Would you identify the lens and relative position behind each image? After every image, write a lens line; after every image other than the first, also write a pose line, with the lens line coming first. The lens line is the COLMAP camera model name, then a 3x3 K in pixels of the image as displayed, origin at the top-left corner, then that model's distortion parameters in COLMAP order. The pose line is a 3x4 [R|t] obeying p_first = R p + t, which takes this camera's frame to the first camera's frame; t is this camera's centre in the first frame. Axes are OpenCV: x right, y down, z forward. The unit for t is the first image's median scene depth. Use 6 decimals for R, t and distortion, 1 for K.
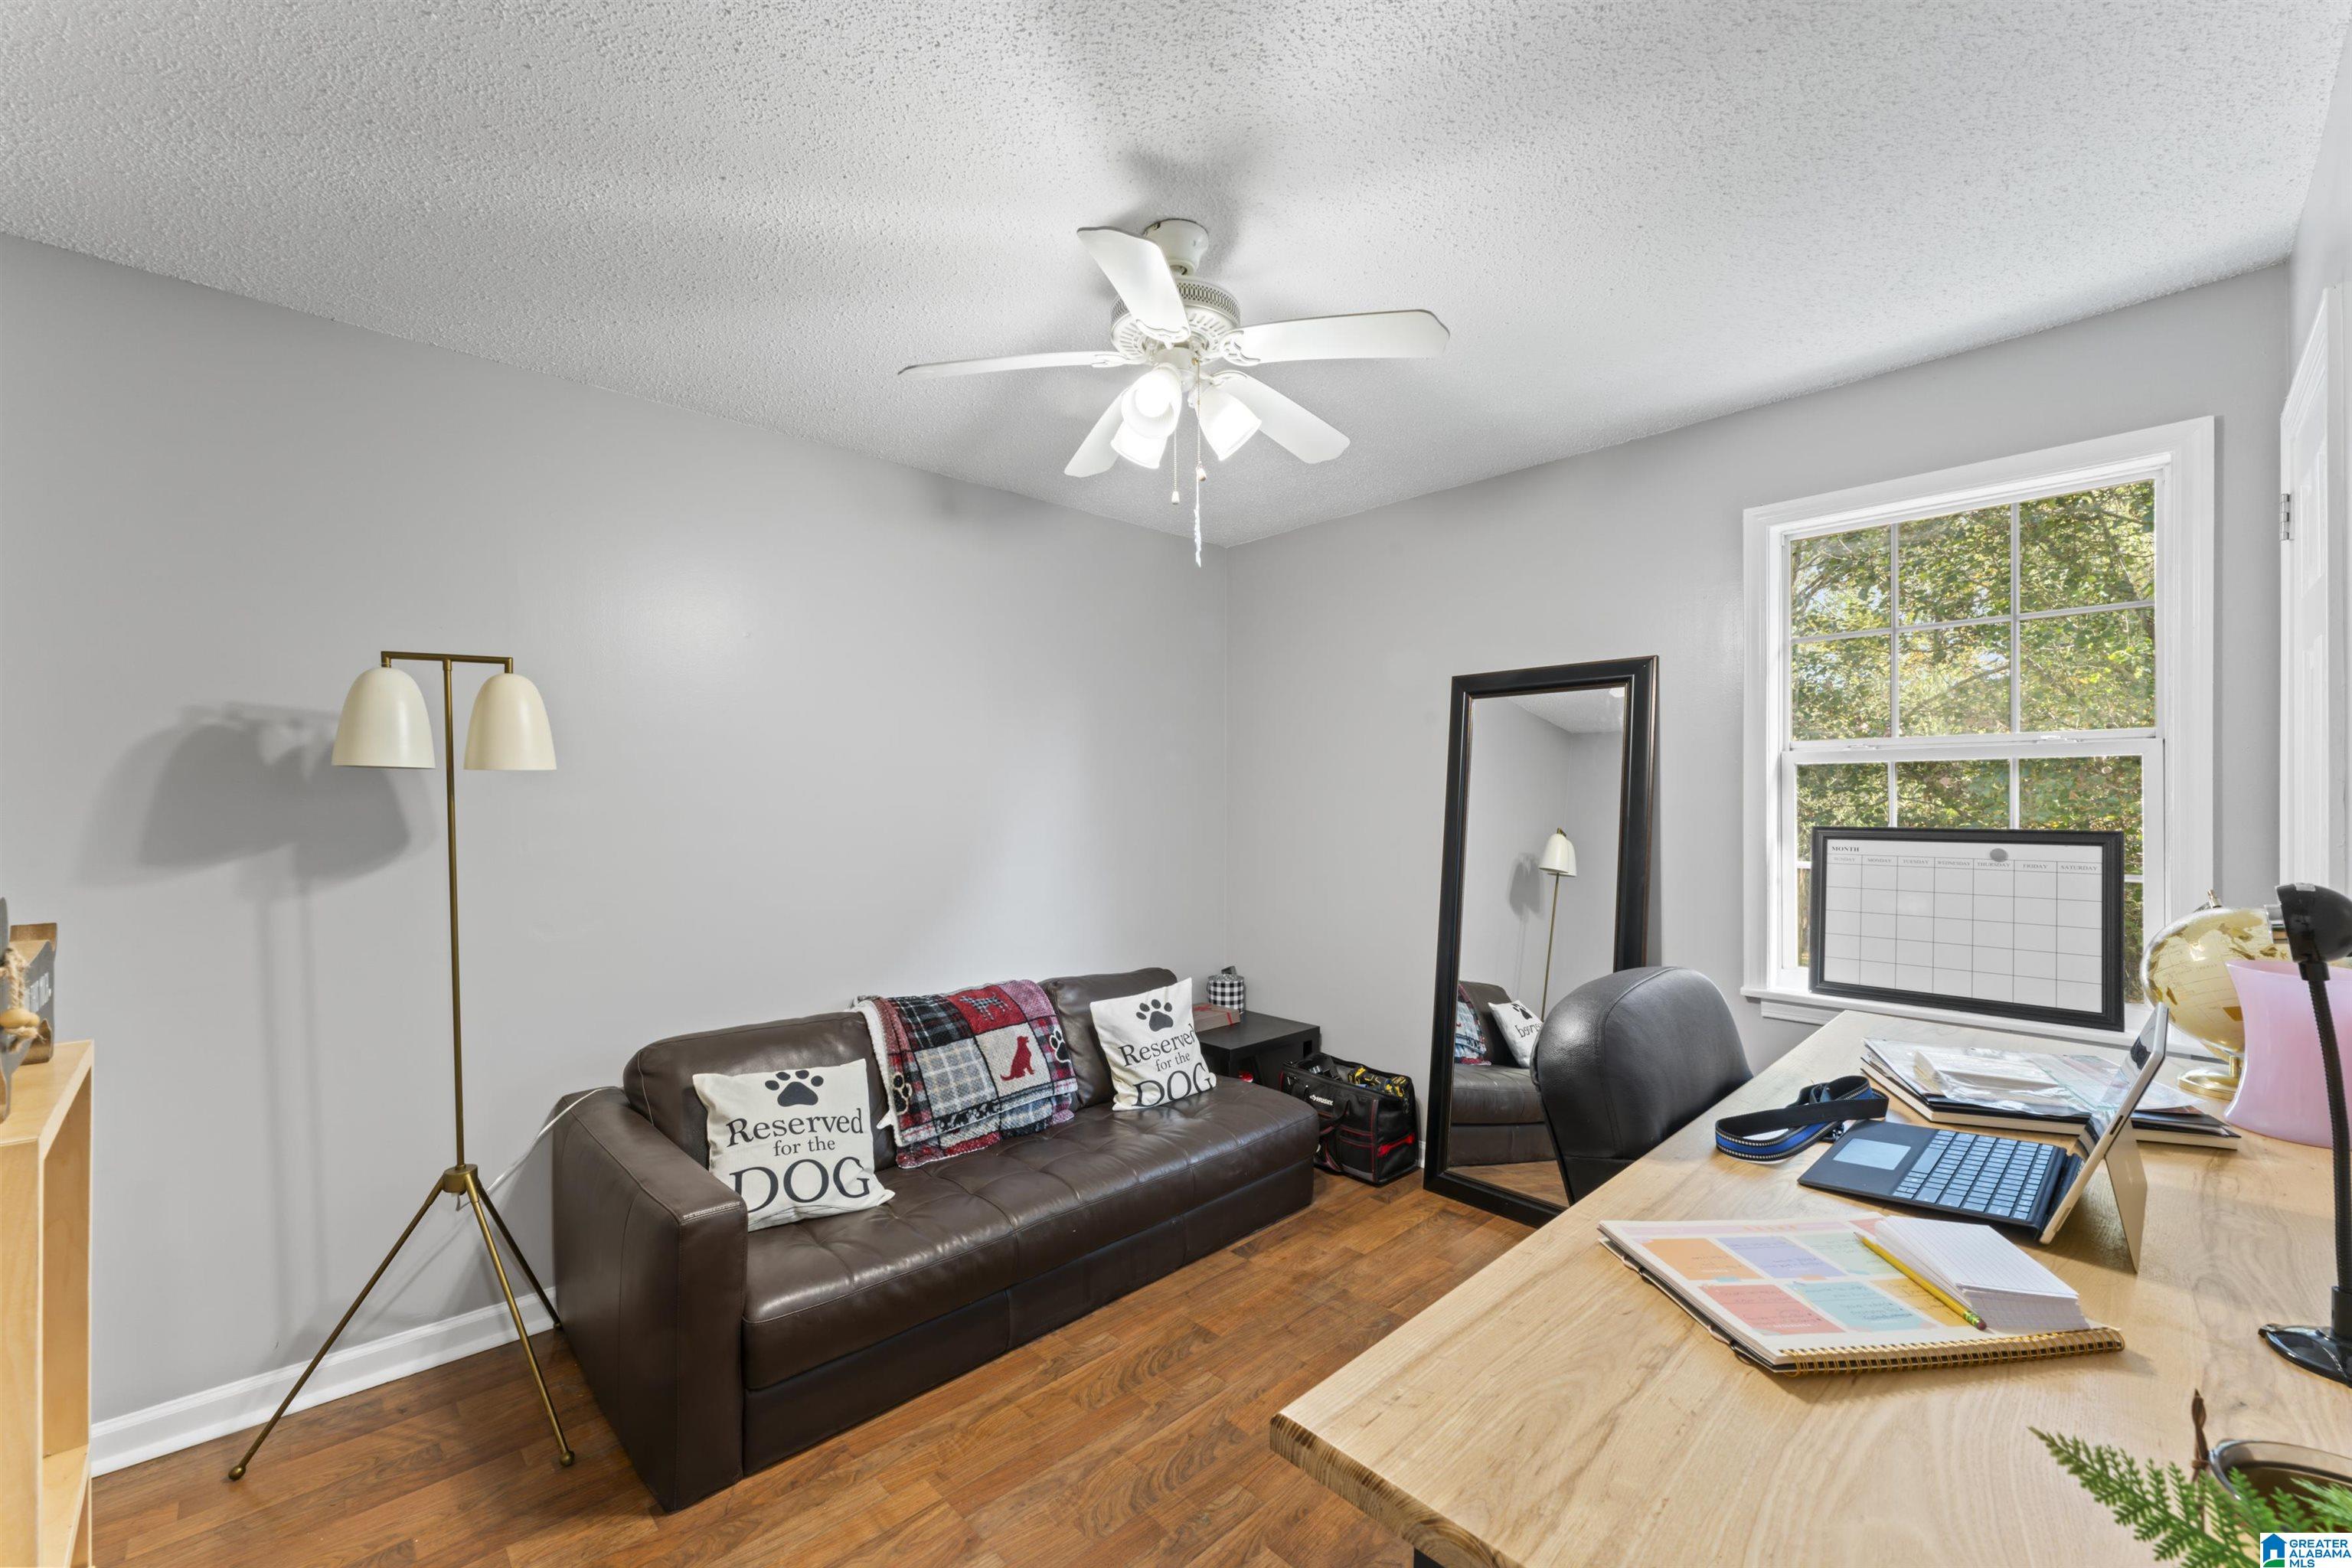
lens RADIAL K [[943.8, 0, 1164.5], [0, 943.8, 794.8], [0, 0, 1]] dist [0.000022, 0.000142]
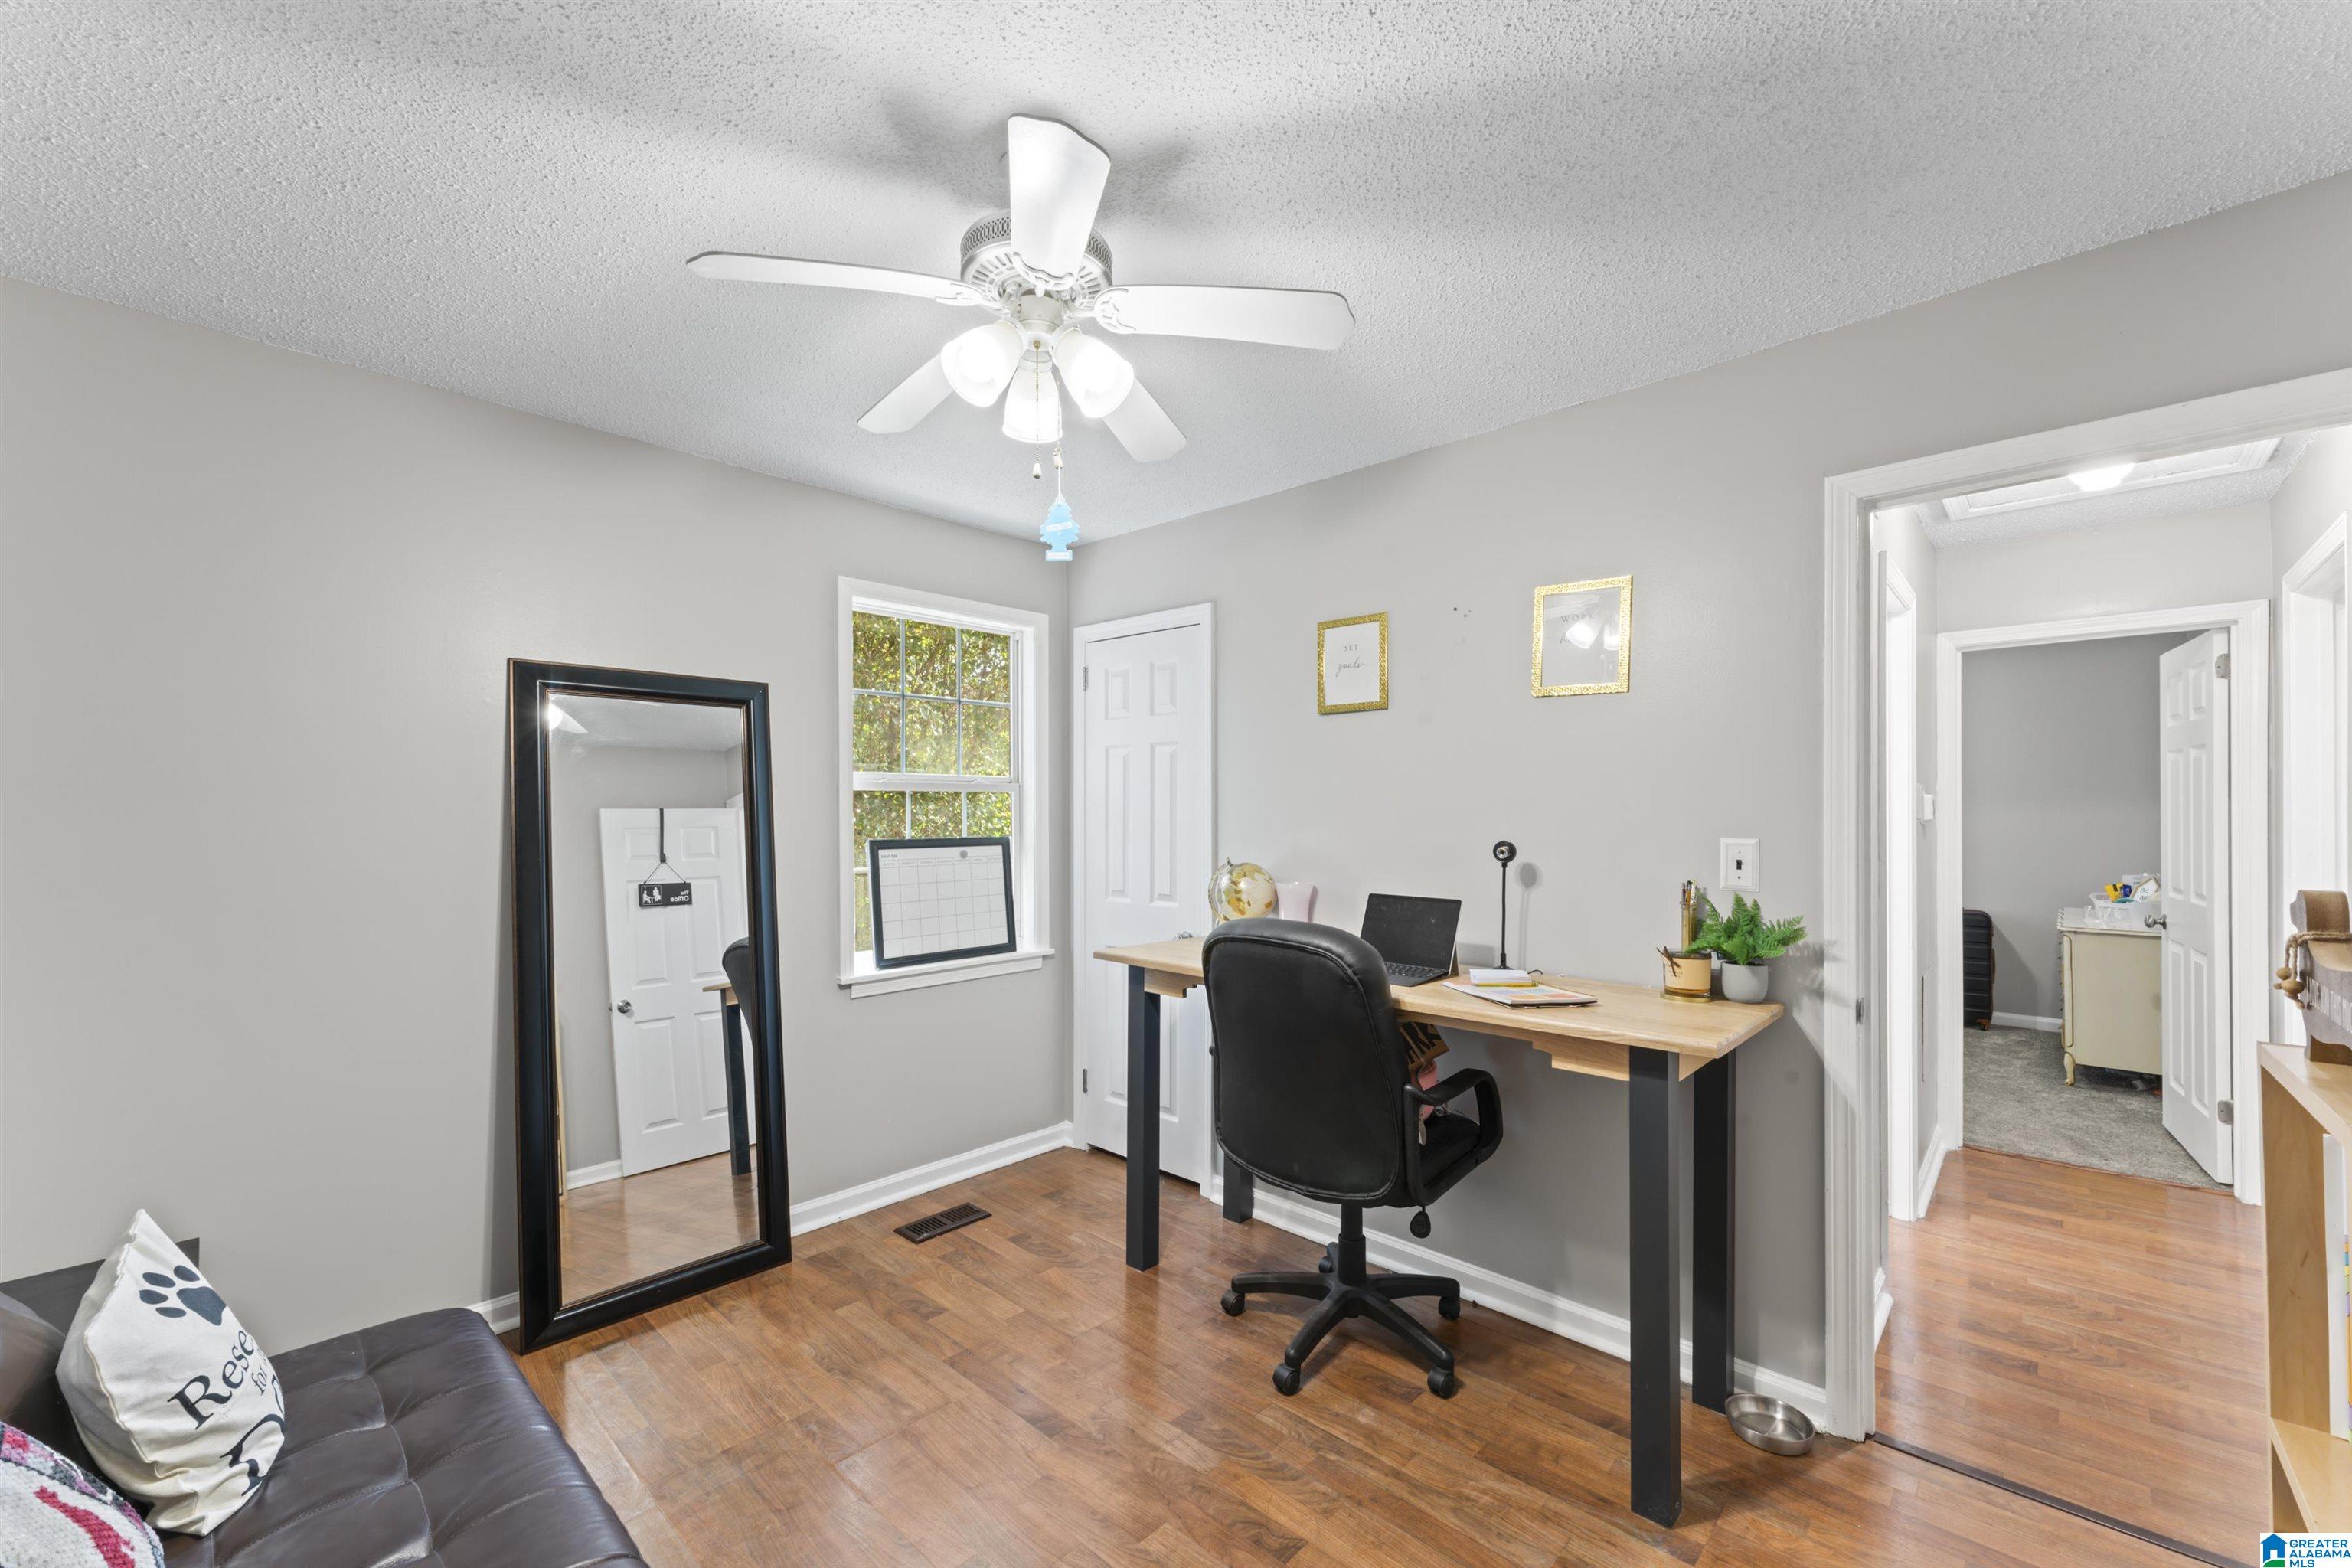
lens RADIAL K [[943.8, 0, 1164.5], [0, 943.8, 794.8], [0, 0, 1]] dist [0.000022, 0.000142]
pose [[-0.059154, 0.022498, 0.997995, -0.618658], [0.004376, 0.999742, -0.022278, 0.002519], [-0.998239, 0.003050, -0.059237, 0.683929]]
